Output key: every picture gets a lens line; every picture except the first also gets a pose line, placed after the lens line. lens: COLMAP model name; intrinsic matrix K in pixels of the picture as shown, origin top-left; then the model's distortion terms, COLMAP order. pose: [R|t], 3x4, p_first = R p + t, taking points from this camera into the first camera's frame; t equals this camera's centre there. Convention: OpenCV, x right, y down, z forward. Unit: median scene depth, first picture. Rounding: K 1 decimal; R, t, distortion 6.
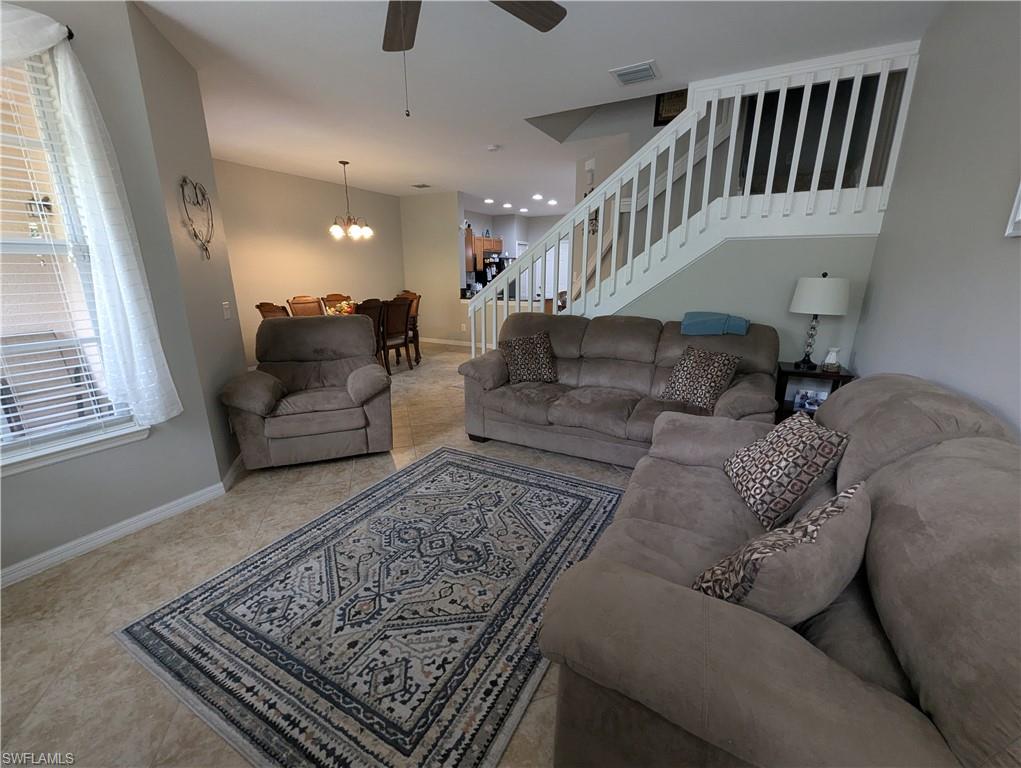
lens RADIAL K [[424.2, 0, 513.1], [0, 424.2, 388.2], [0, 0, 1]] dist [-0.000271, -0.000197]
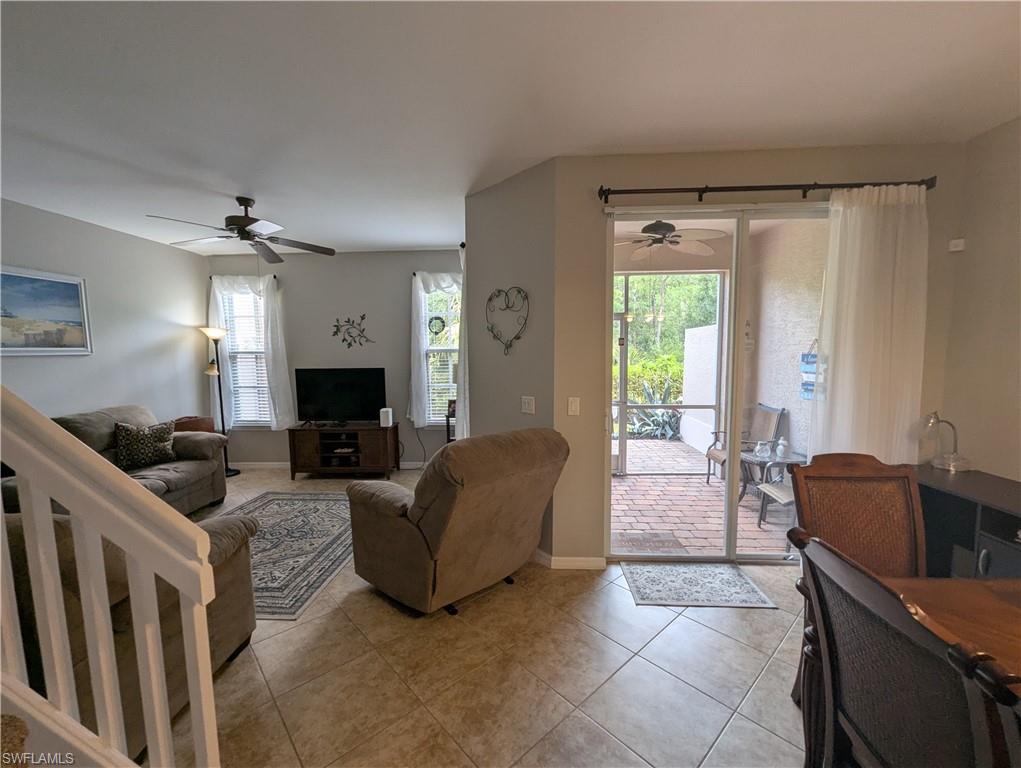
lens RADIAL K [[424.2, 0, 513.1], [0, 424.2, 388.2], [0, 0, 1]] dist [-0.000271, -0.000197]
pose [[-0.901159, 0.043466, -0.431303, -0.206839], [-0.112721, 0.937237, 0.329970, -0.490986], [0.418576, 0.345972, -0.839701, 1.629887]]
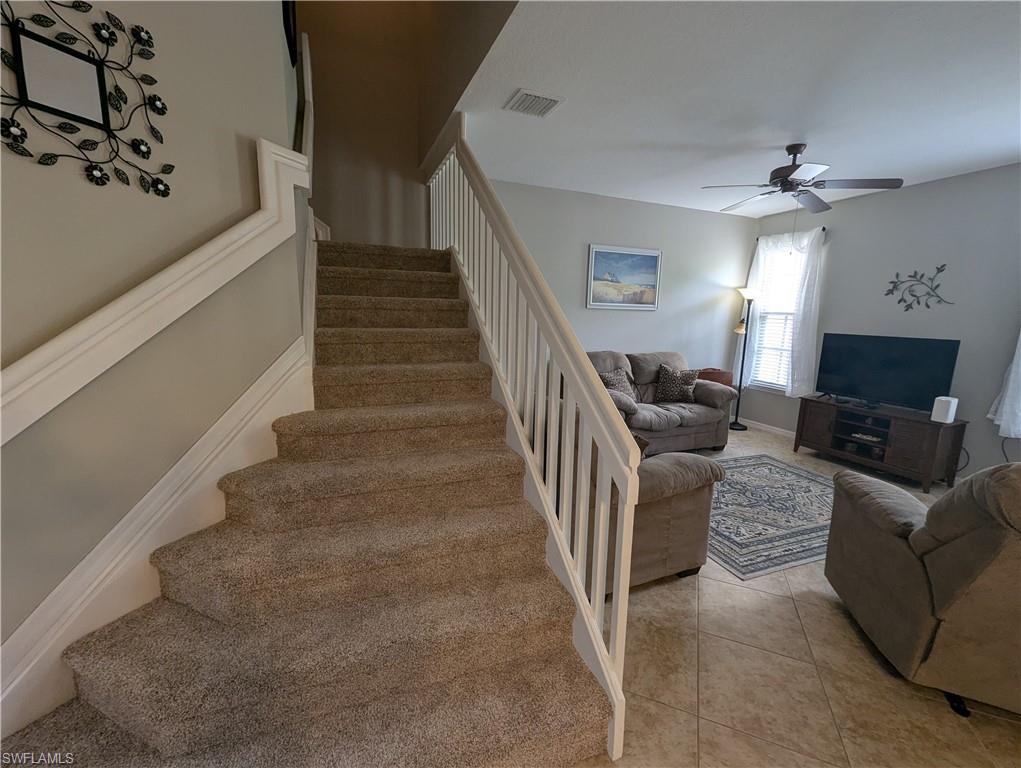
lens RADIAL K [[424.2, 0, 513.1], [0, 424.2, 388.2], [0, 0, 1]] dist [-0.000271, -0.000197]
pose [[-0.766667, -0.141119, 0.626345, -0.270561], [0.145559, 0.911941, 0.383634, -0.470344], [-0.625328, 0.385290, -0.678614, 1.610891]]
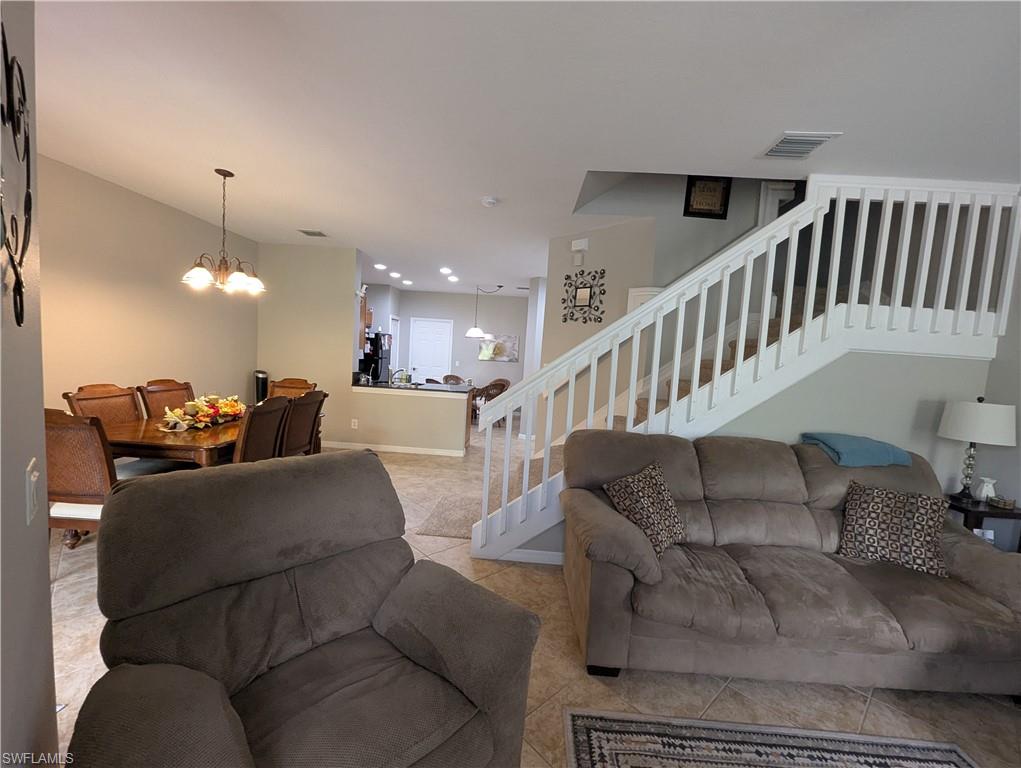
lens RADIAL K [[424.2, 0, 513.1], [0, 424.2, 388.2], [0, 0, 1]] dist [-0.000271, -0.000197]
pose [[0.895433, 0.018677, 0.444805, -0.455604], [0.058395, 0.985560, -0.158937, -0.167017], [-0.441351, 0.168292, 0.881412, 0.519290]]
